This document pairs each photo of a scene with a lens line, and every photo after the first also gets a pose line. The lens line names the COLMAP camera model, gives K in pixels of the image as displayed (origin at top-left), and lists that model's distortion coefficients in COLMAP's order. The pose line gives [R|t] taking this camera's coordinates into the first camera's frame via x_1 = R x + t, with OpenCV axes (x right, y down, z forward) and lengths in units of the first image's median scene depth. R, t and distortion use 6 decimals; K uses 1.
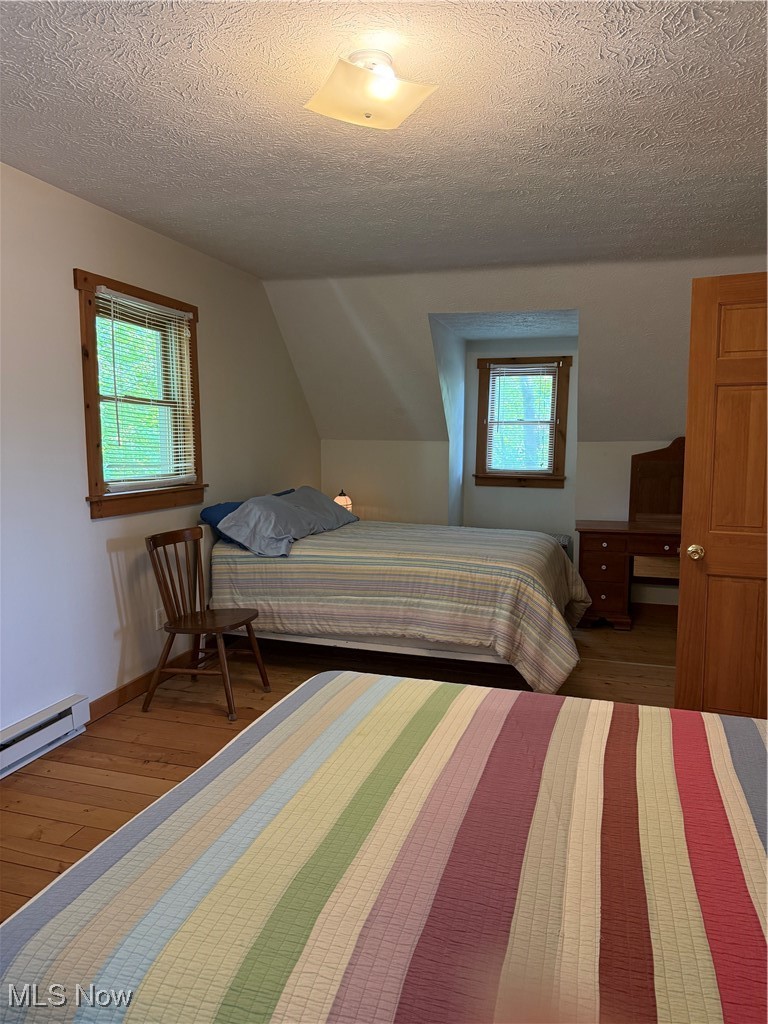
lens RADIAL K [[678.9, 0, 384.0], [0, 678.9, 512.0], [0, 0, 1]] dist [0.008512, -0.003010]
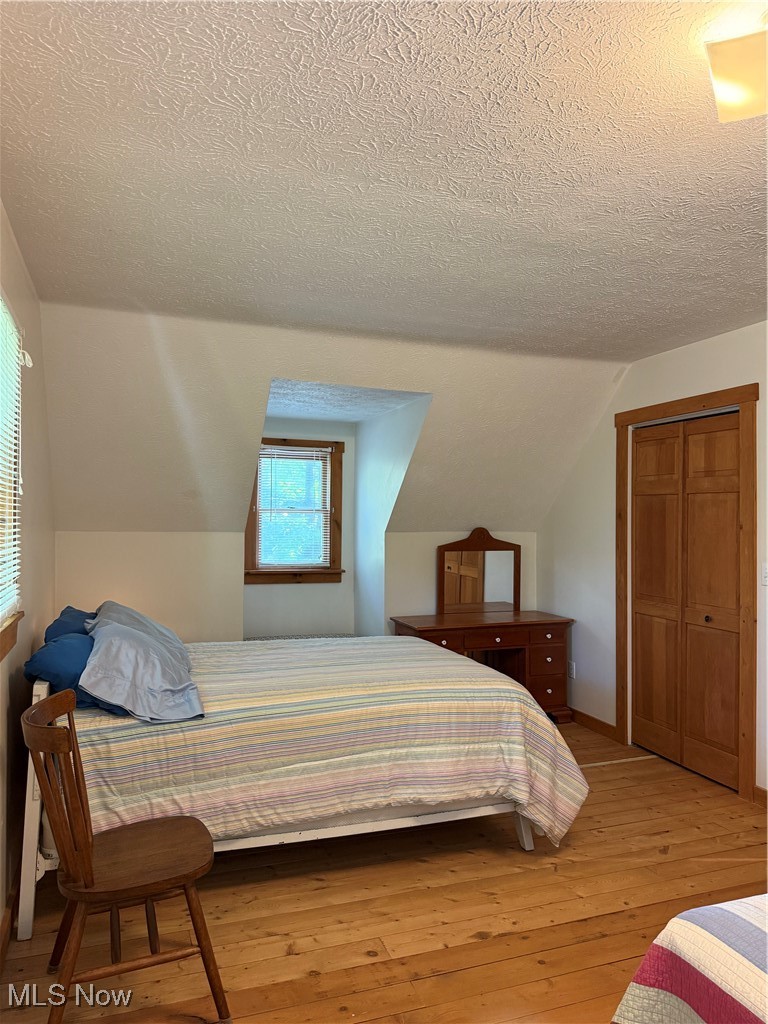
lens RADIAL K [[678.9, 0, 384.0], [0, 678.9, 512.0], [0, 0, 1]] dist [0.008512, -0.003010]
pose [[0.821385, 0.008142, 0.570315, -0.371613], [0.065314, 0.991978, -0.108230, -0.045625], [-0.566622, 0.126148, 0.814264, 0.361527]]
